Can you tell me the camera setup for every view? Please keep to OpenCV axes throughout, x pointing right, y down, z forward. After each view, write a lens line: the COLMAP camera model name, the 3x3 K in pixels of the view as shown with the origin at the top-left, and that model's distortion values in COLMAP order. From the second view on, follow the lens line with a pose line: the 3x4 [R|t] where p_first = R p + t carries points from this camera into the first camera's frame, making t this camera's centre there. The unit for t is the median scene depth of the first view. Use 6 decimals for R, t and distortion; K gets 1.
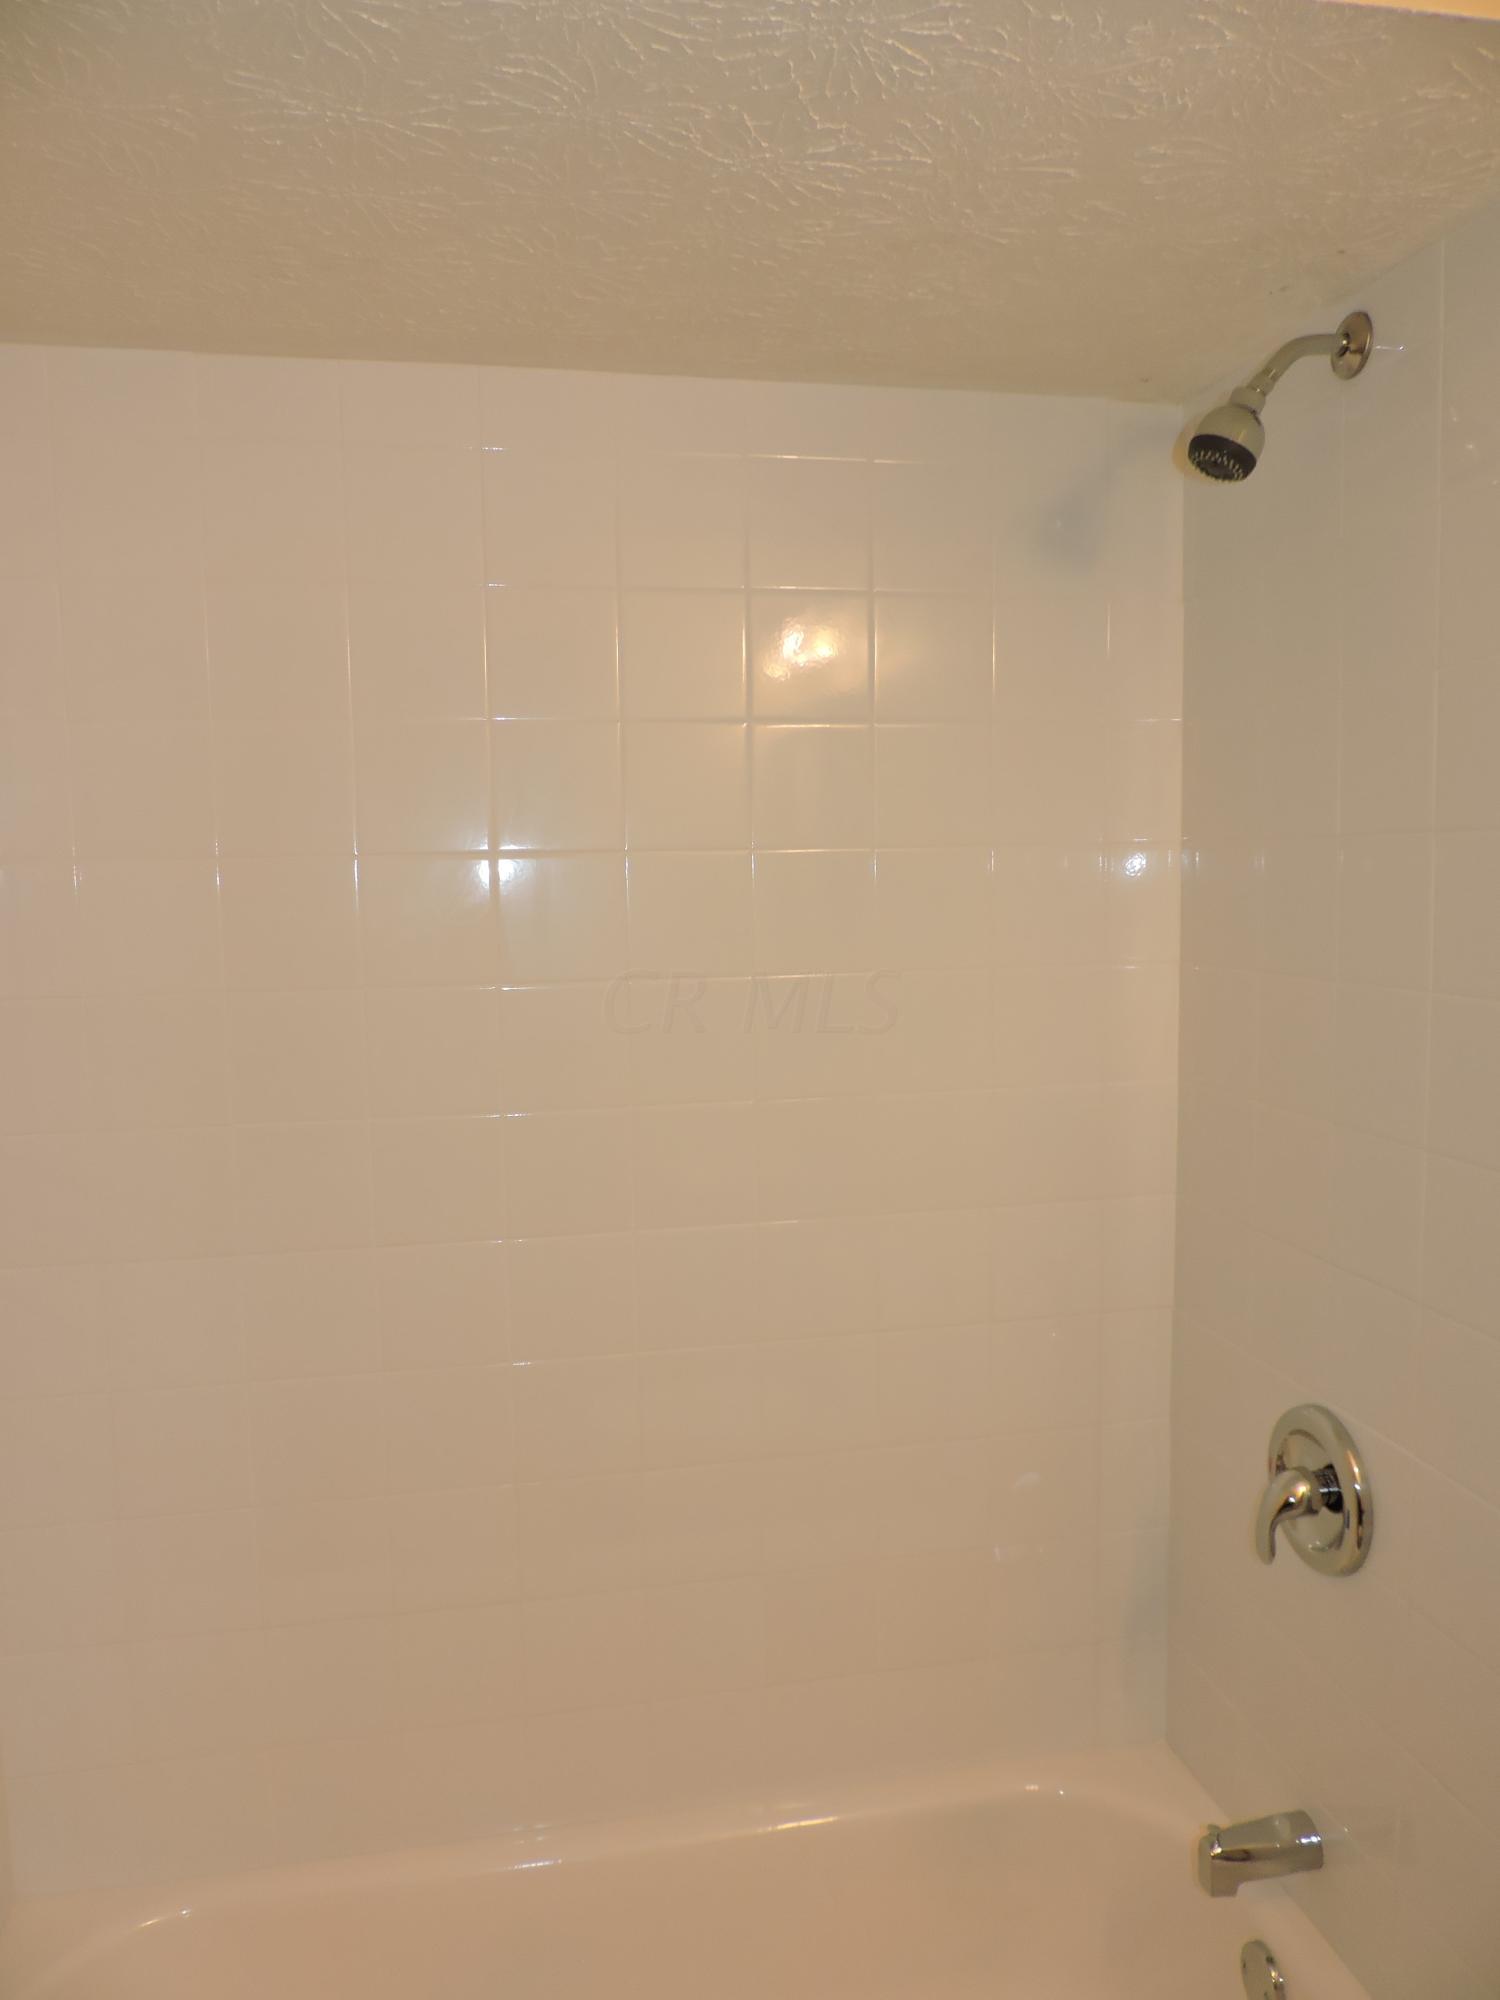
lens RADIAL K [[1423.4, 0, 749.3], [0, 1423.4, 996.5], [0, 0, 1]] dist [-0.013200, -0.009918]
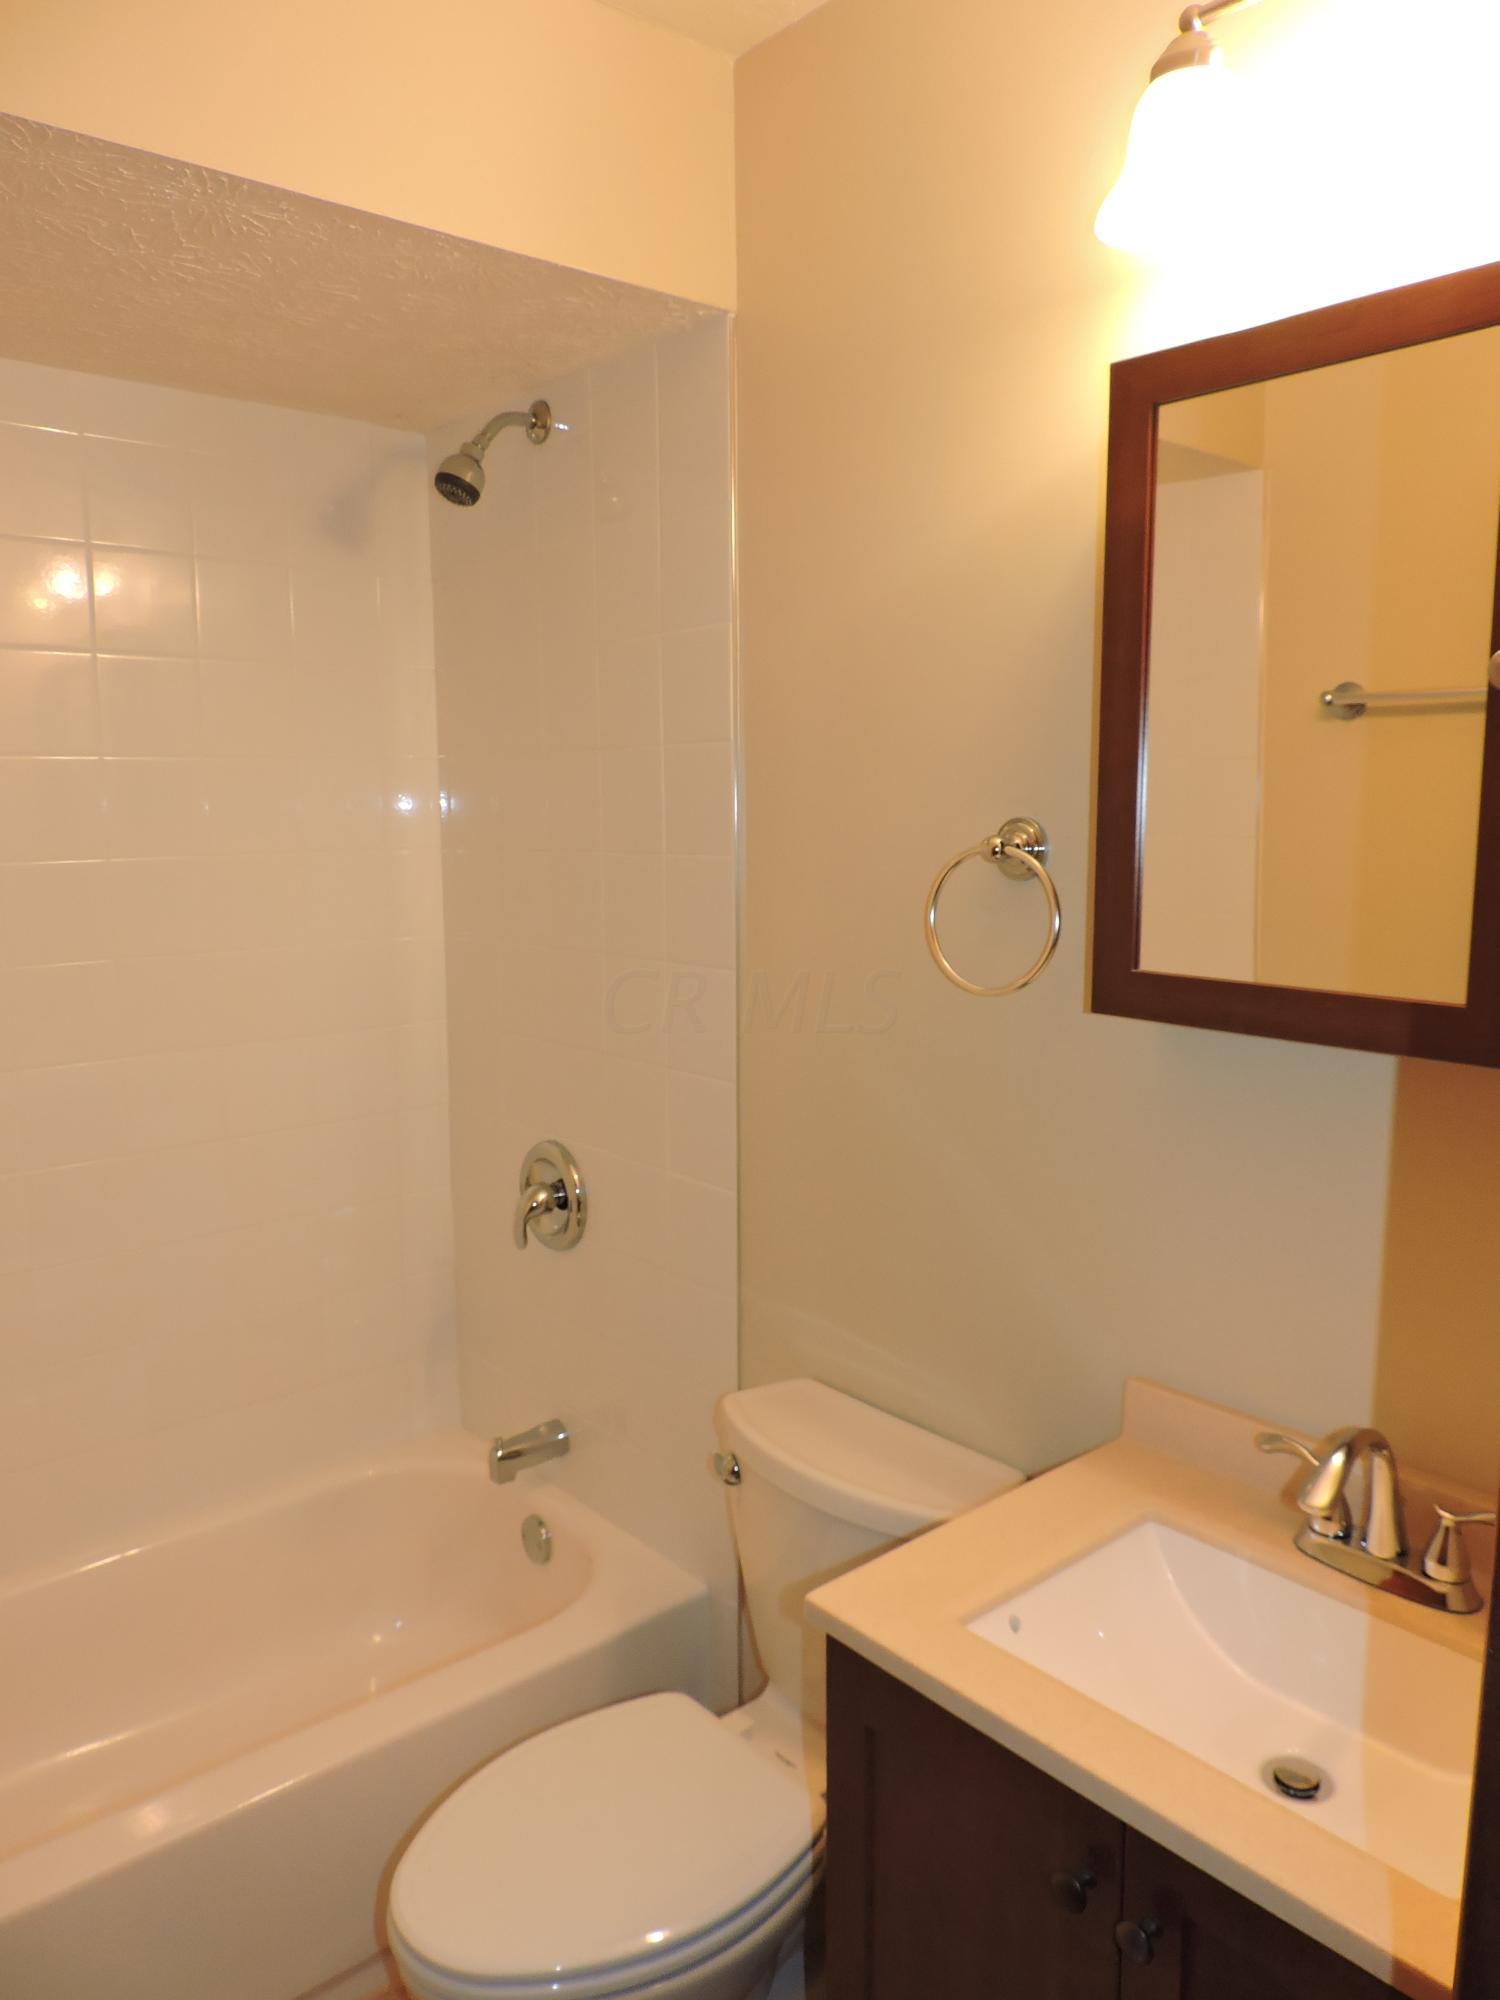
lens RADIAL K [[1423.4, 0, 752.0], [0, 1423.4, 998.8], [0, 0, 1]] dist [-0.013200, -0.009918]
pose [[0.867760, -0.056267, 0.493788, -0.143275], [0.039319, 0.998229, 0.044650, 0.084021], [-0.495426, -0.019331, 0.868435, -0.398832]]
